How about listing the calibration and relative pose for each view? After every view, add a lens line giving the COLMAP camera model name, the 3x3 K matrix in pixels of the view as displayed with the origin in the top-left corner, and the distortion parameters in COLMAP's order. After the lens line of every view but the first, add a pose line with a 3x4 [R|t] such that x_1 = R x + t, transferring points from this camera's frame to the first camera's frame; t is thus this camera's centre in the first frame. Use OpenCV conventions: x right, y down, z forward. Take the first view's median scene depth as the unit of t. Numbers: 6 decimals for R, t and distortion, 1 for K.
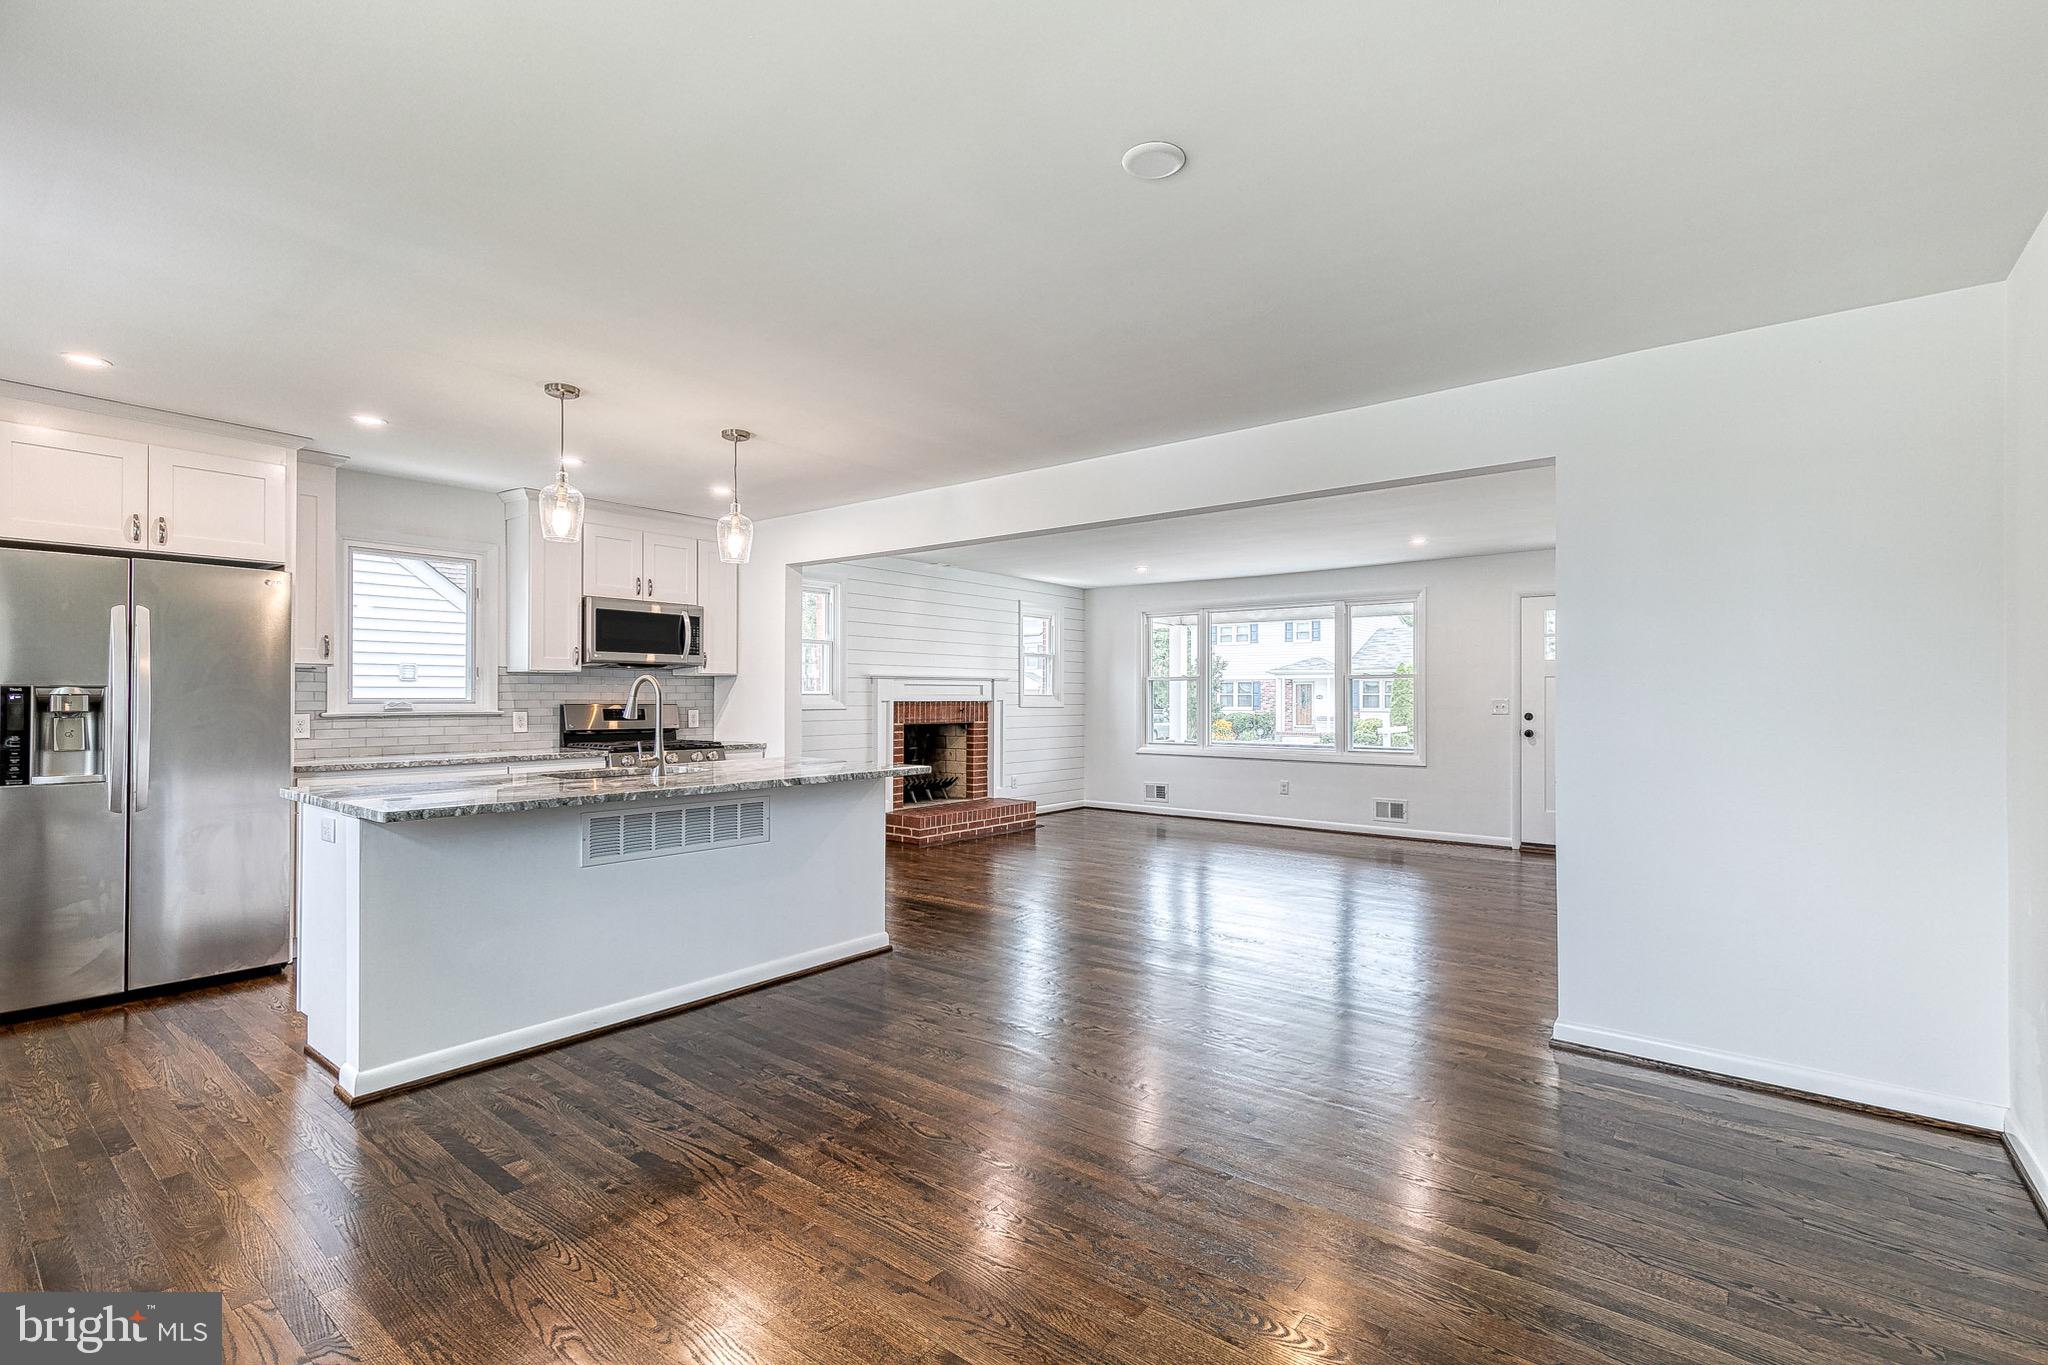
lens RADIAL K [[920.3, 0, 1041.8], [0, 920.3, 689.5], [0, 0, 1]] dist [0.009166, -0.000737]
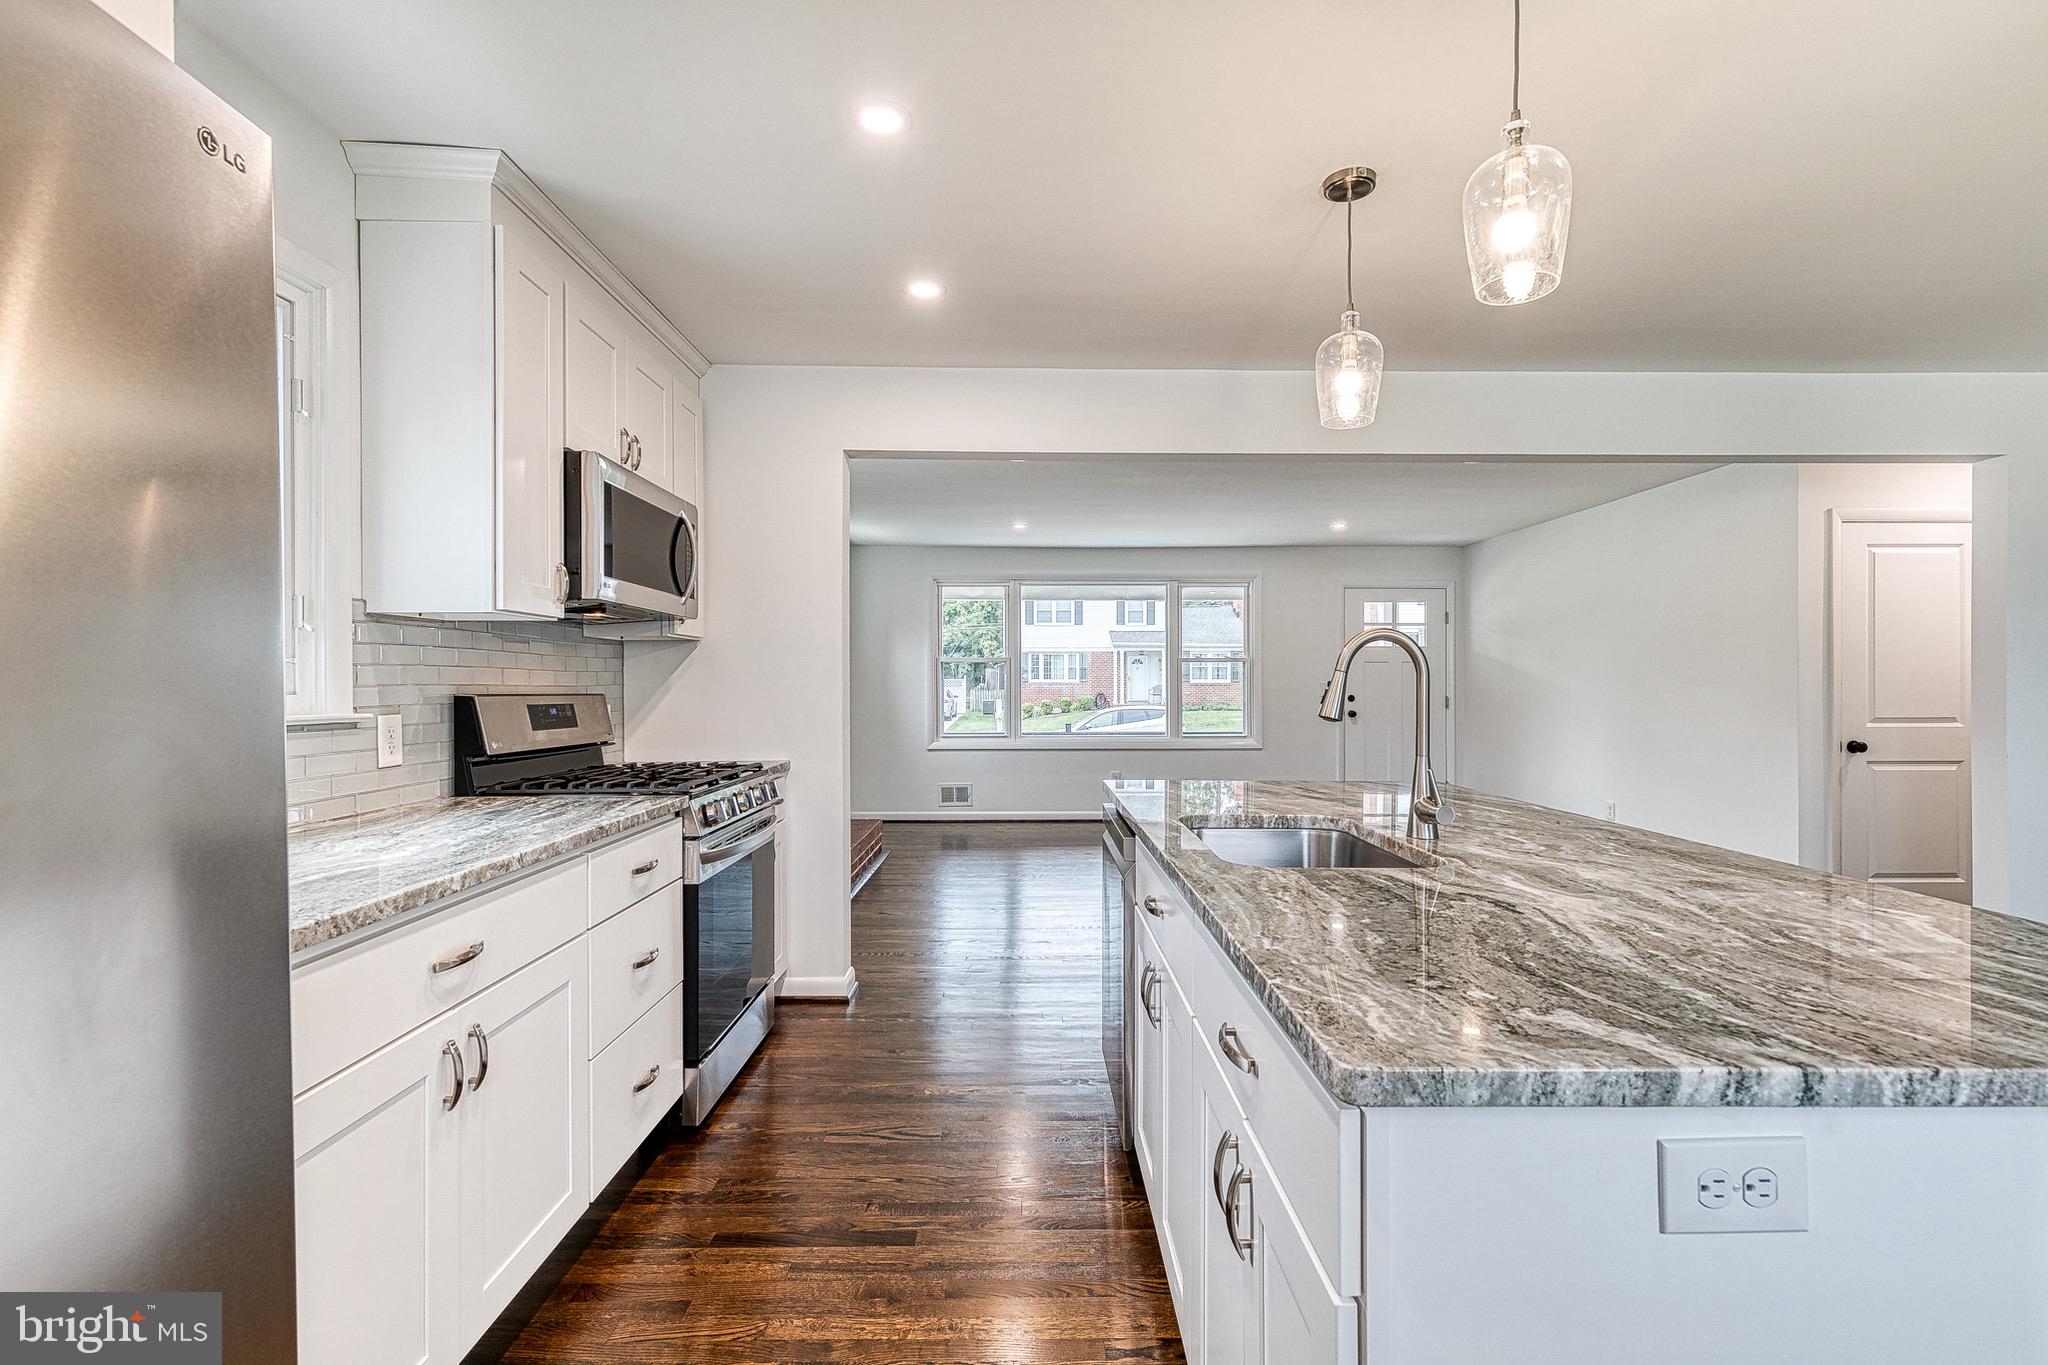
lens RADIAL K [[923.8, 0, 1034.9], [0, 923.8, 687.0], [0, 0, 1]] dist [0.002001, -0.000635]
pose [[0.779090, -0.004992, 0.626892, -0.551781], [-0.001836, 0.999946, 0.010245, 0.006994], [-0.626909, -0.009132, 0.779039, 0.474366]]
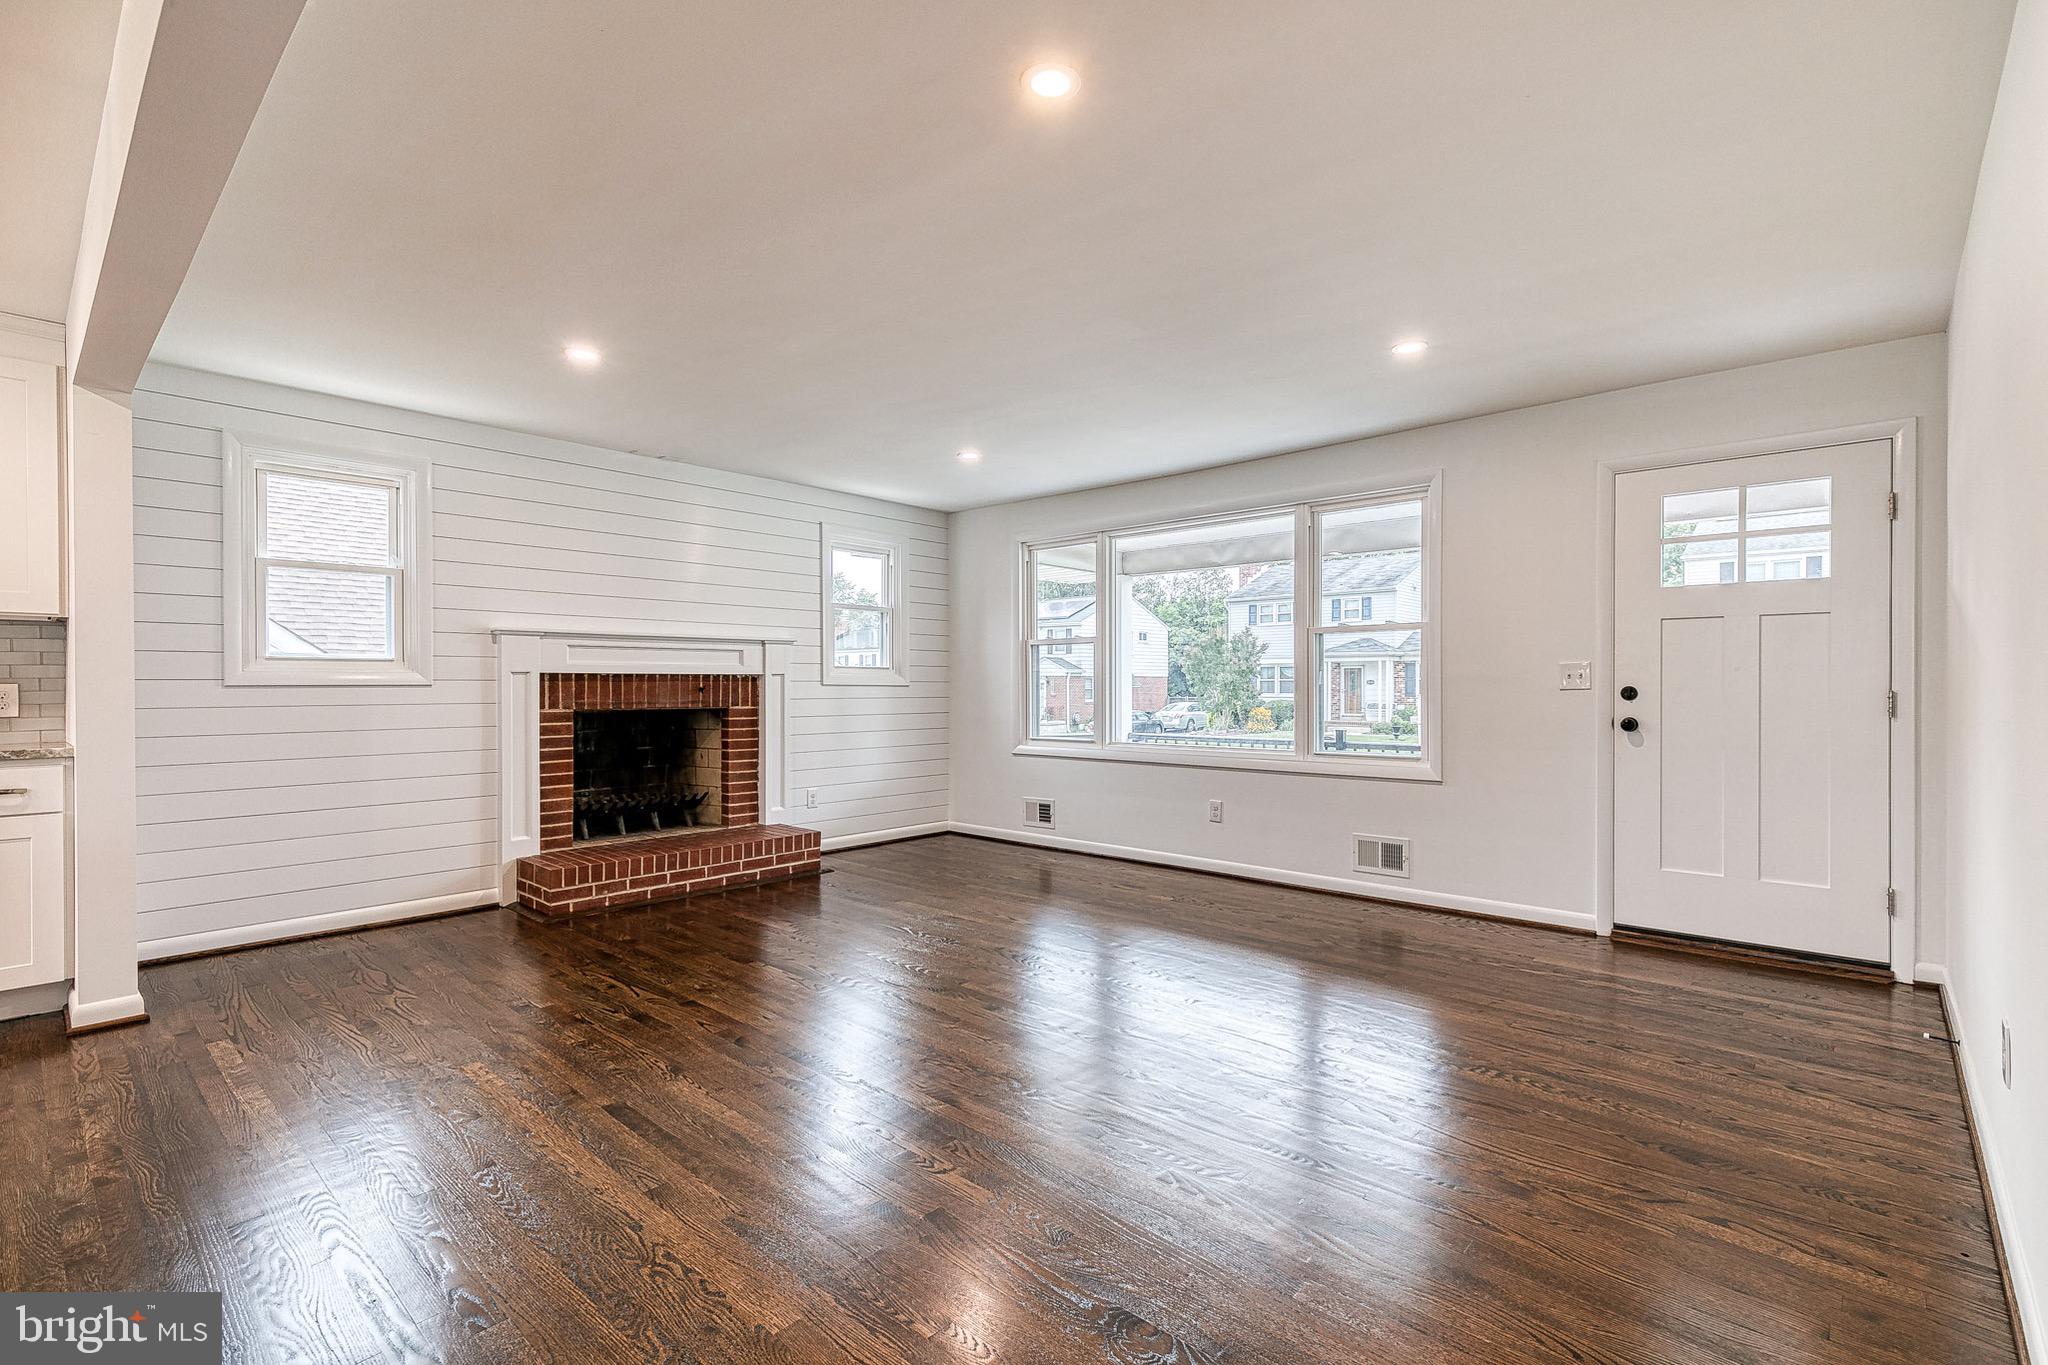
lens RADIAL K [[920.4, 0, 1046.0], [0, 920.4, 688.8], [0, 0, 1]] dist [0.006464, -0.000465]
pose [[0.998143, -0.003926, -0.060794, 0.270081], [0.004594, 0.999931, 0.010841, 0.023831], [0.060748, -0.011100, 0.998091, 0.540925]]
